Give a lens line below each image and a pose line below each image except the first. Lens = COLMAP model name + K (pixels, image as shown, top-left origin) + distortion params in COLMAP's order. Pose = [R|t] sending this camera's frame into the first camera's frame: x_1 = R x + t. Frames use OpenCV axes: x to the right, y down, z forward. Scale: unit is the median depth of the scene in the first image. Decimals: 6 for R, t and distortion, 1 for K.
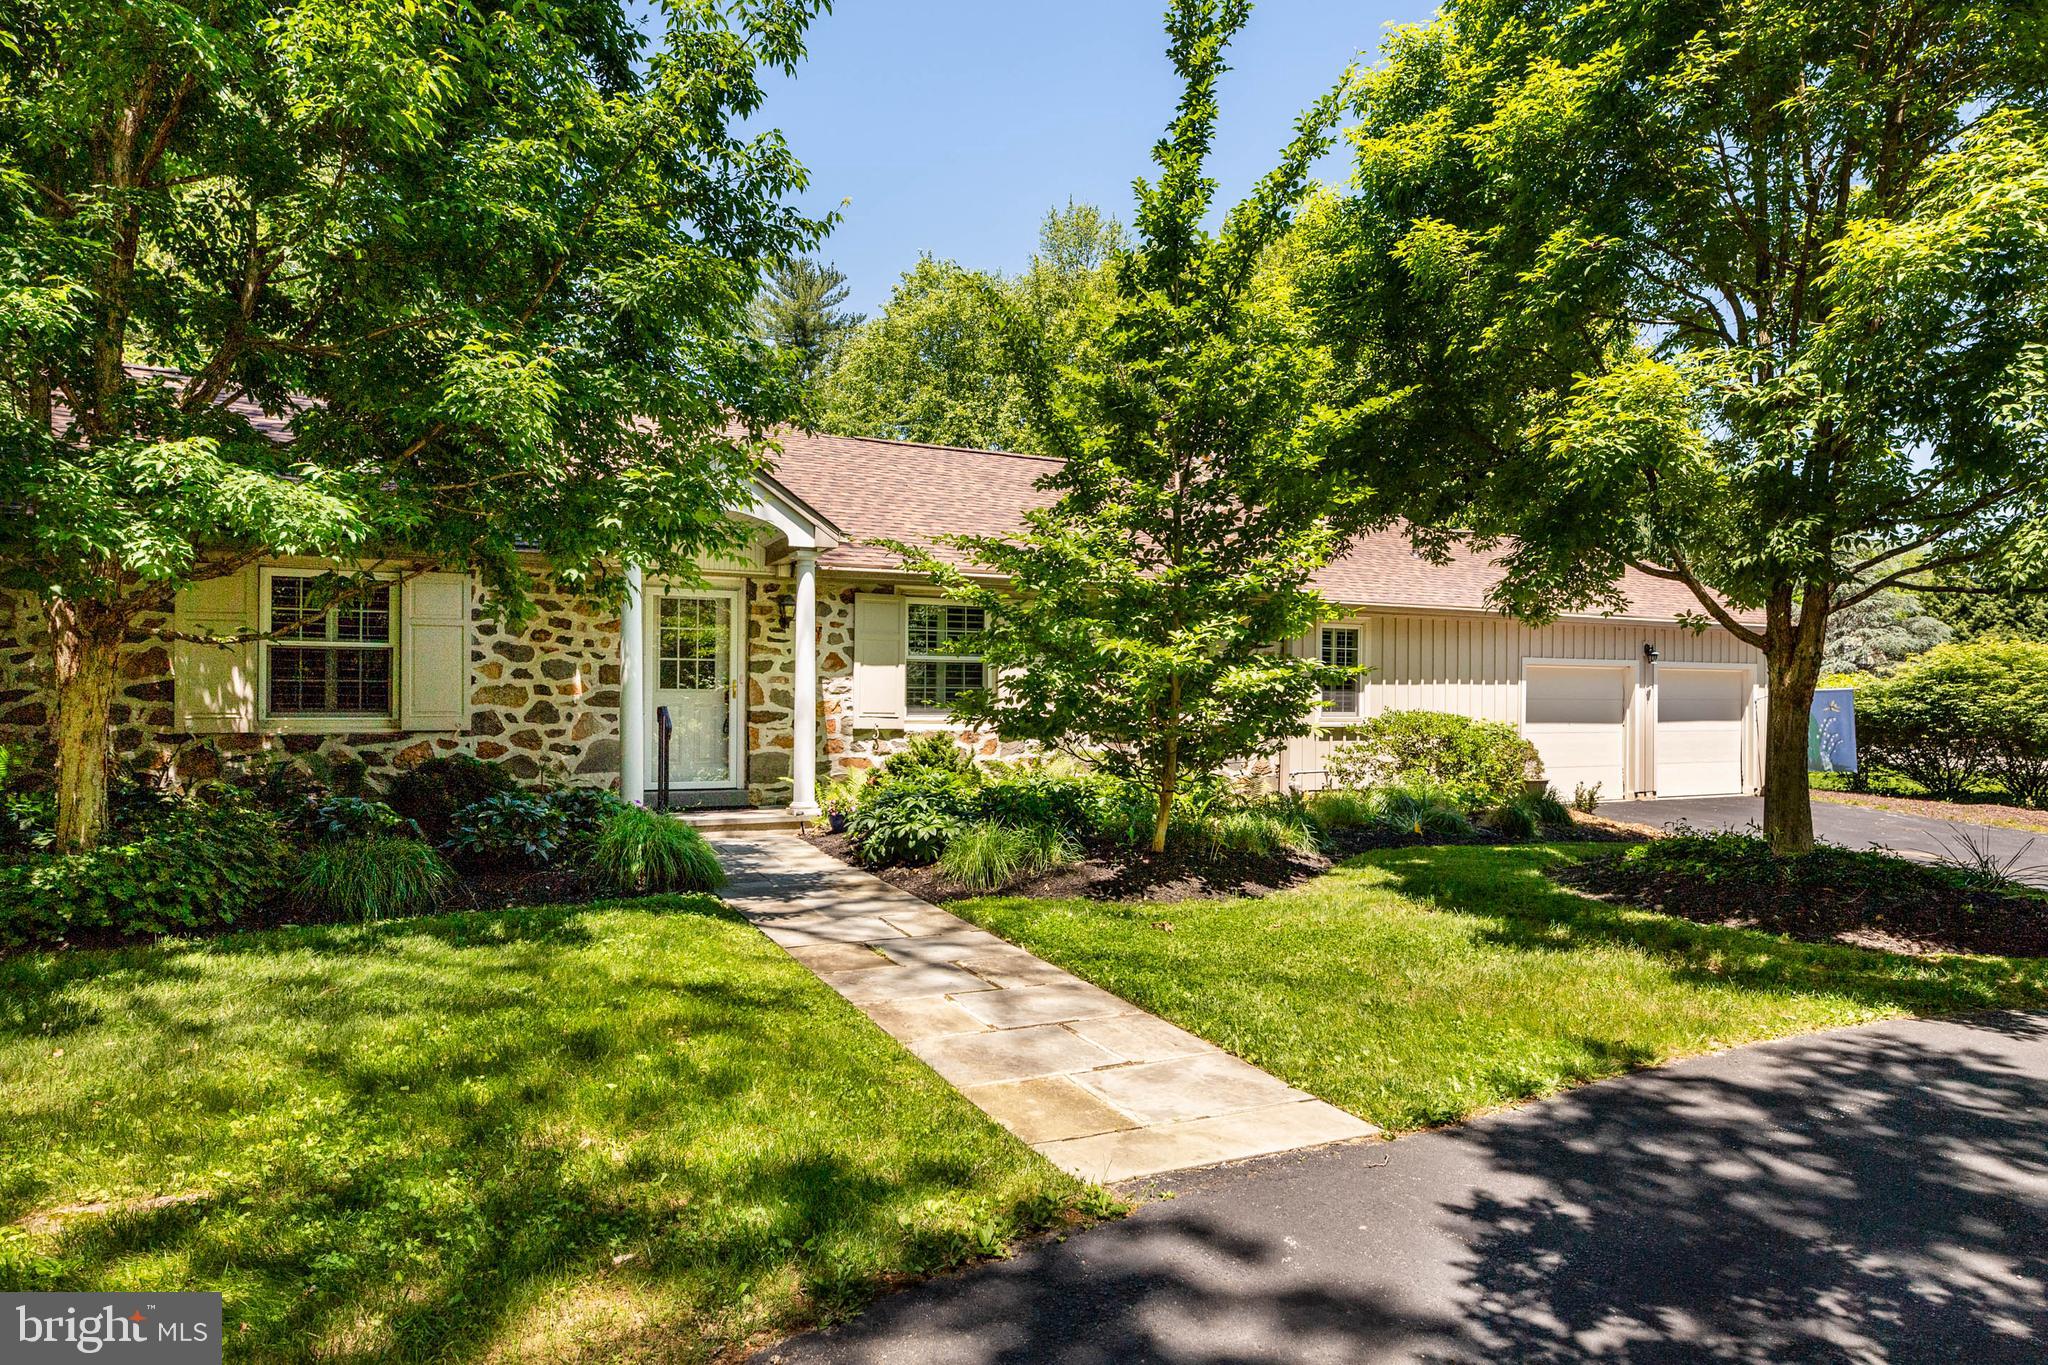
lens RADIAL K [[1249.4, 0, 1024.0], [0, 1249.4, 682.5], [0, 0, 1]] dist [-0.002359, -0.000137]
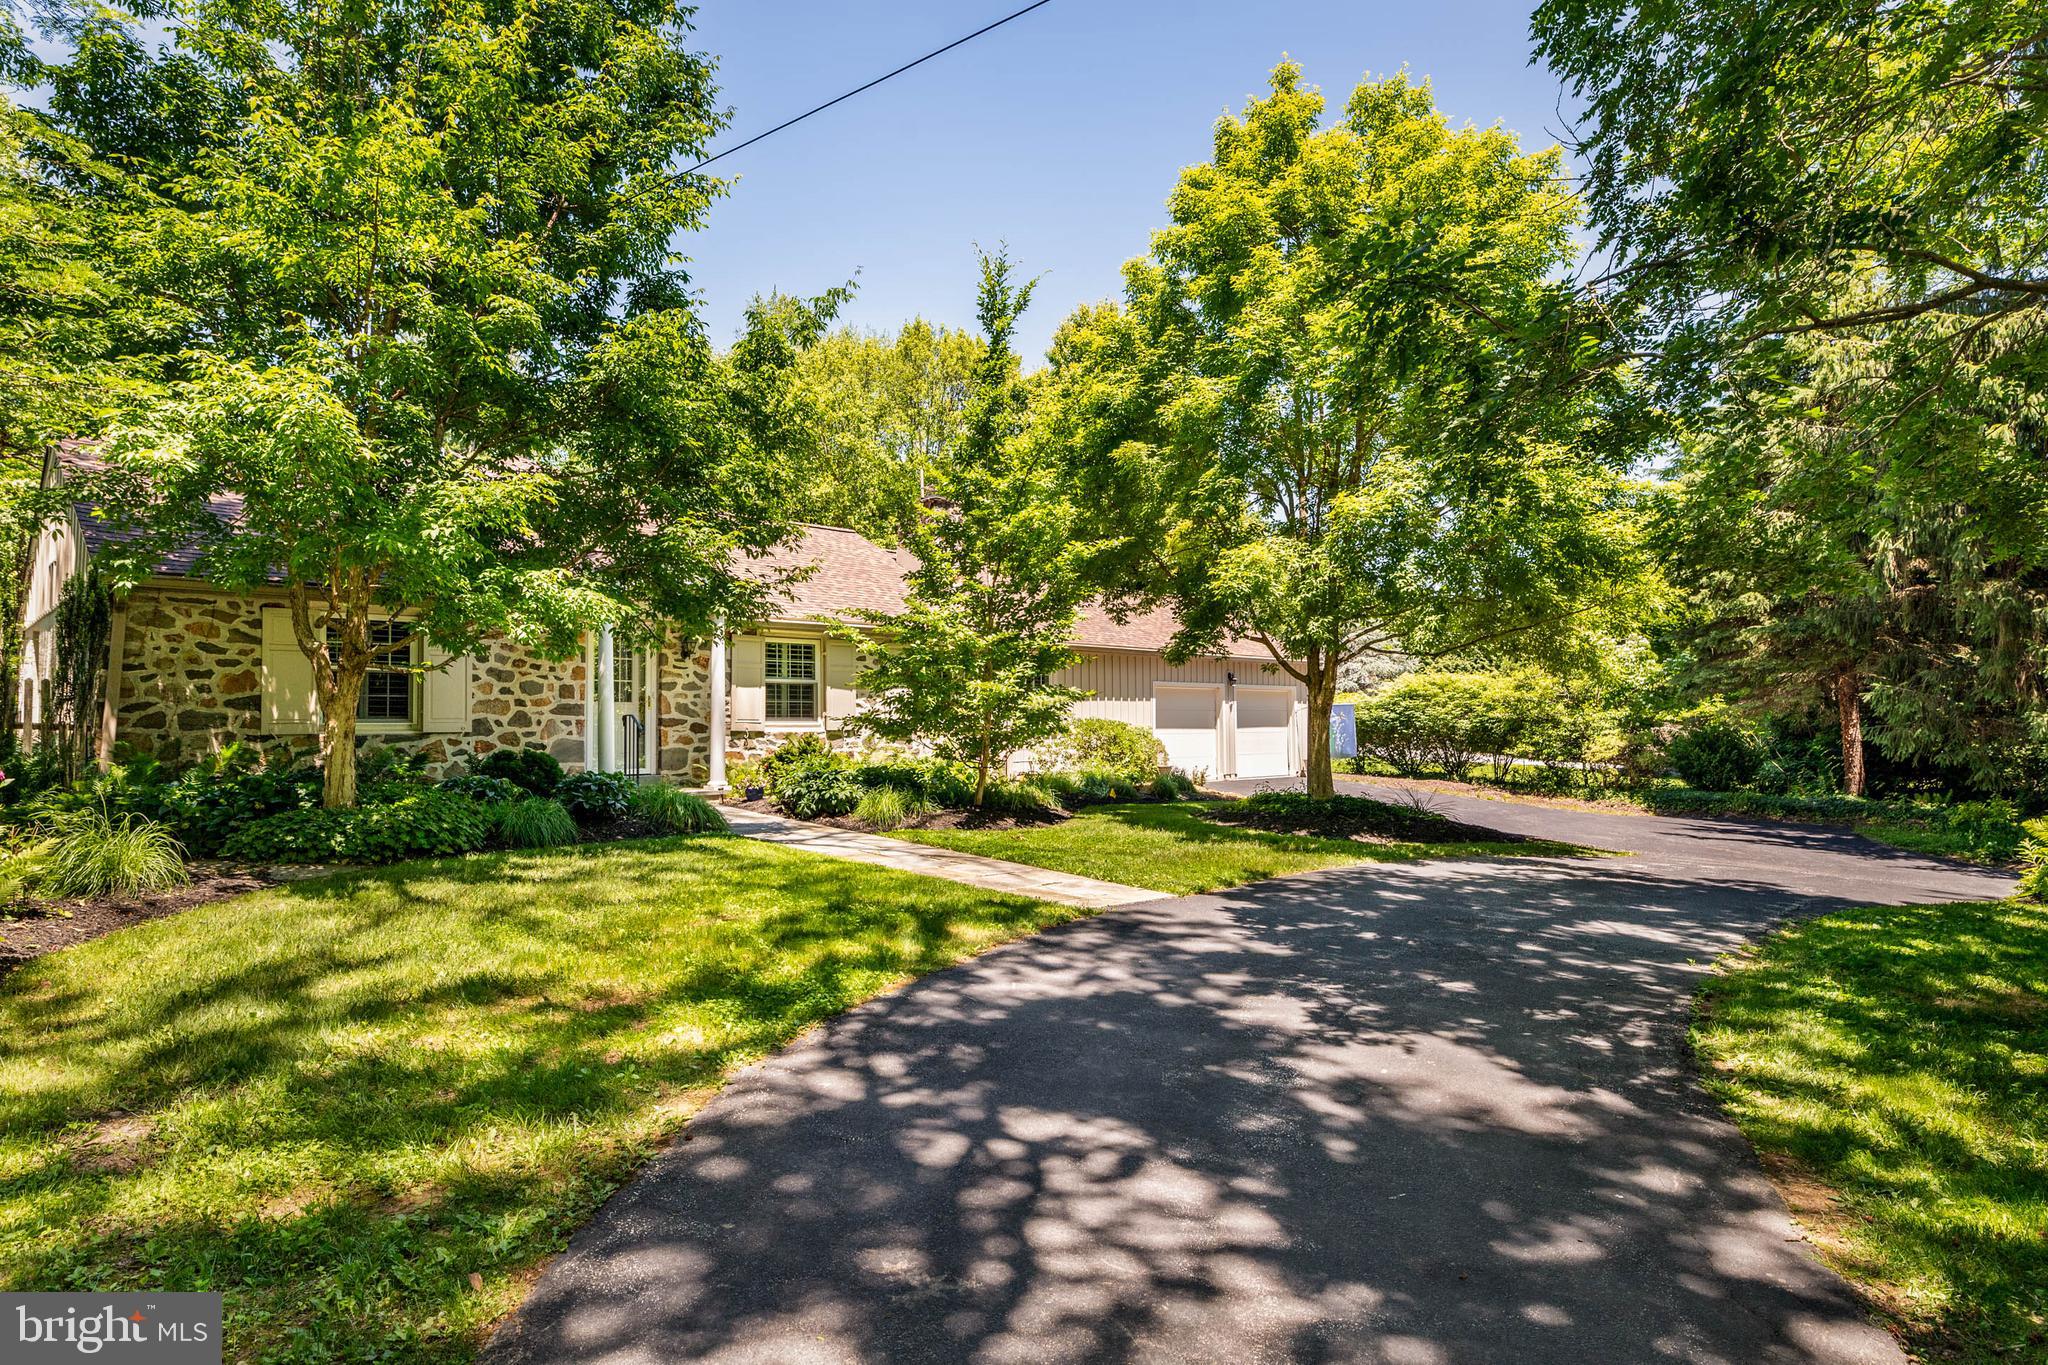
lens RADIAL K [[1184.6, 0, 1024.0], [0, 1184.6, 682.5], [0, 0, 1]] dist [-0.015401, 0.001256]
pose [[0.953204, 0.009896, 0.302165, -0.255531], [-0.007932, 0.999939, -0.007728, -0.010957], [-0.302223, 0.004969, 0.953224, -0.414737]]
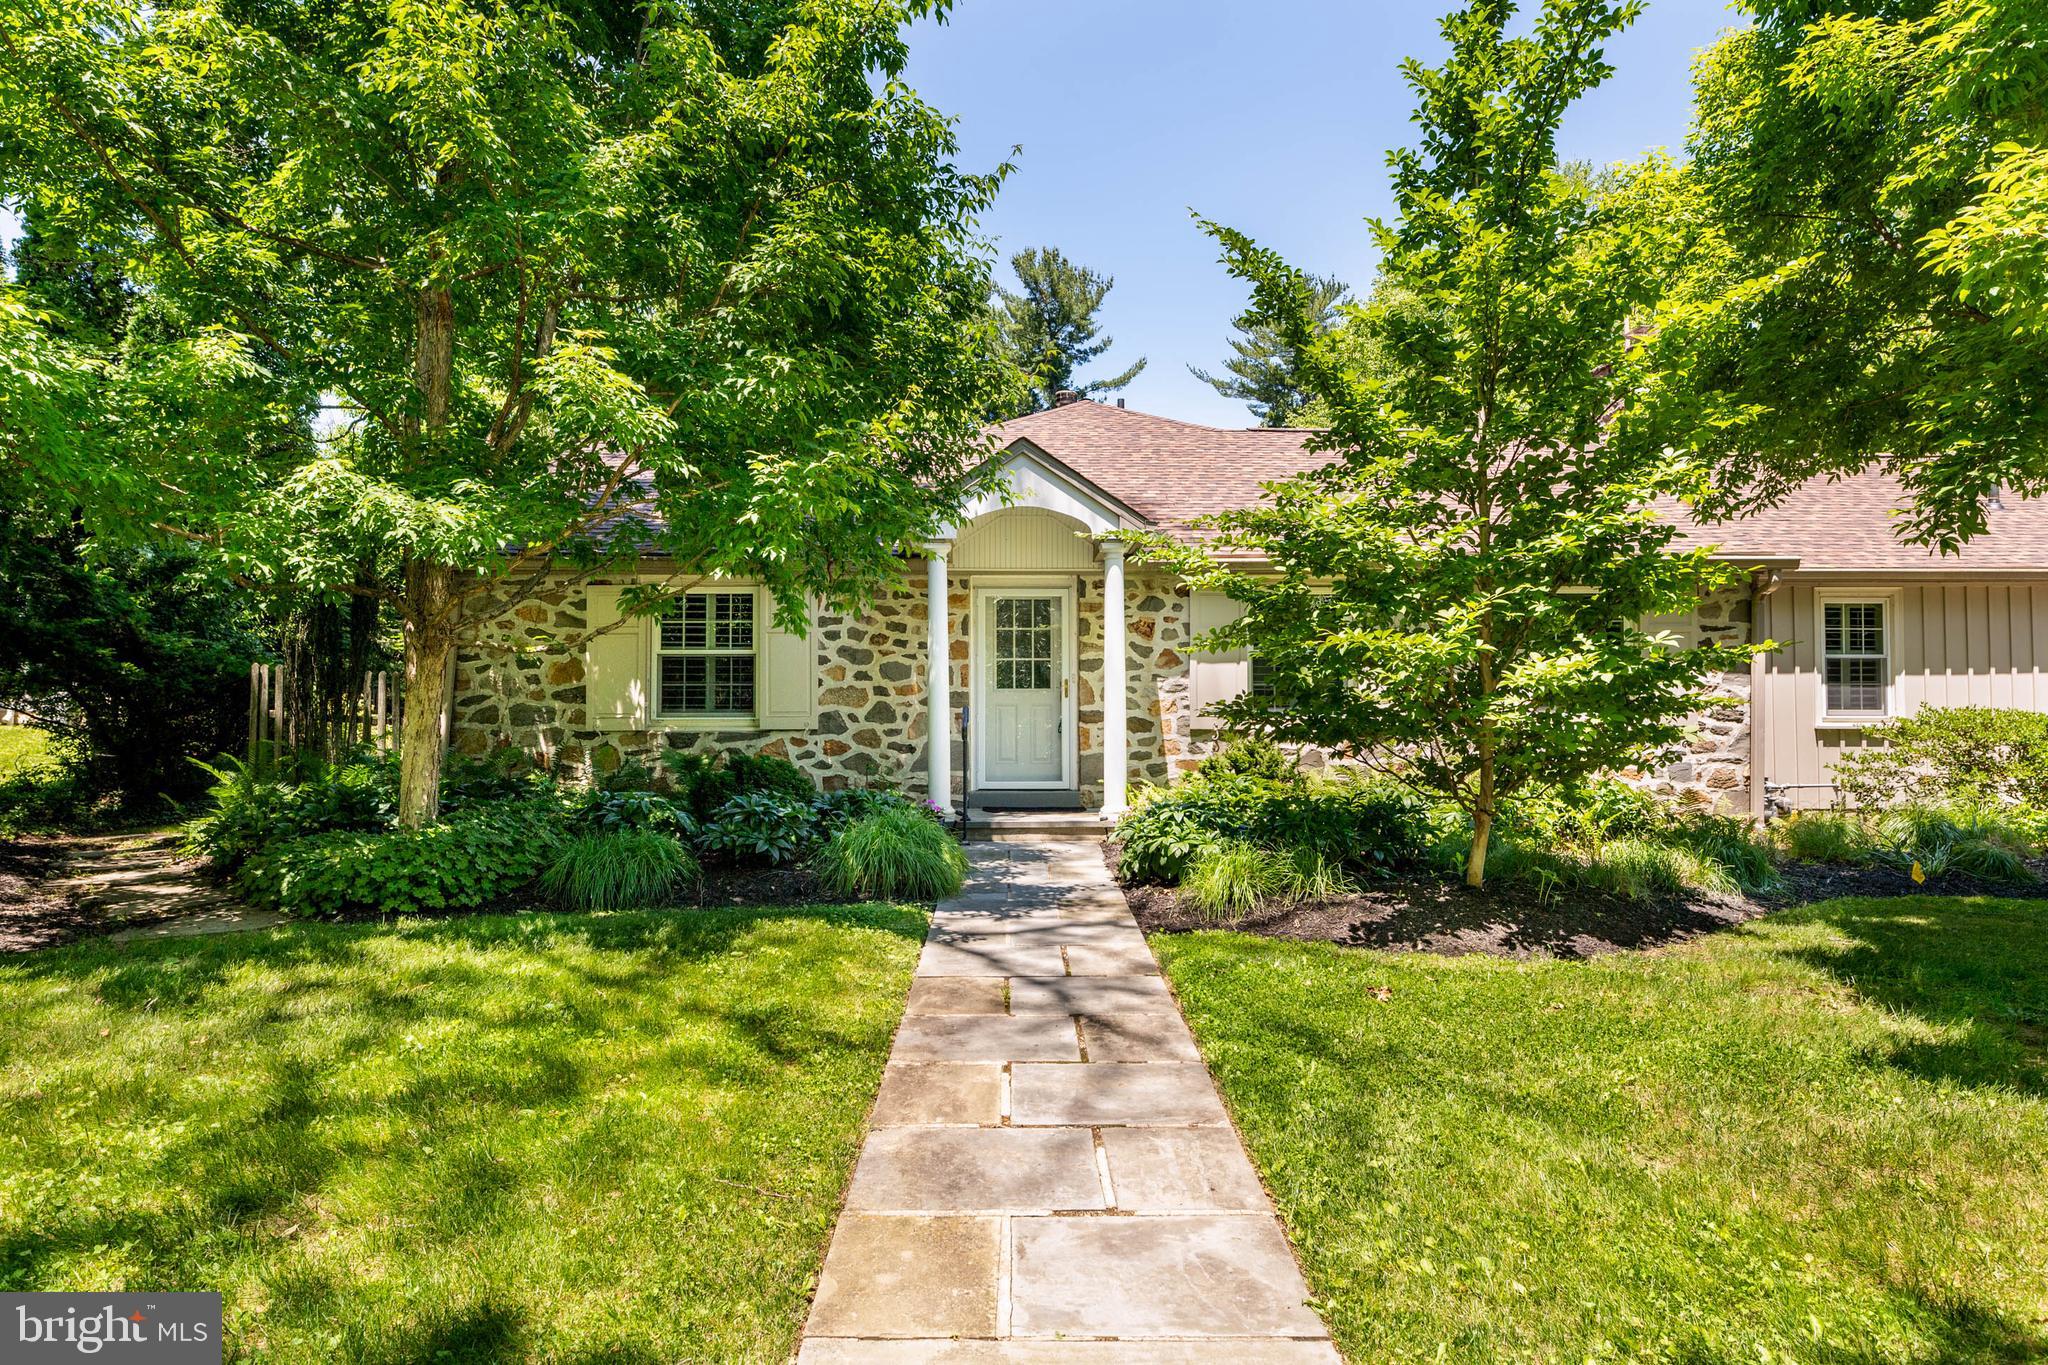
lens RADIAL K [[1167.0, 0, 1024.3], [0, 1167.0, 649.6], [0, 0, 1]] dist [0.001028, 0.000277]
pose [[0.901622, -0.024638, -0.431824, 0.150721], [0.012455, 0.999441, -0.031019, 0.003127], [0.432346, 0.022589, 0.901425, 0.170289]]
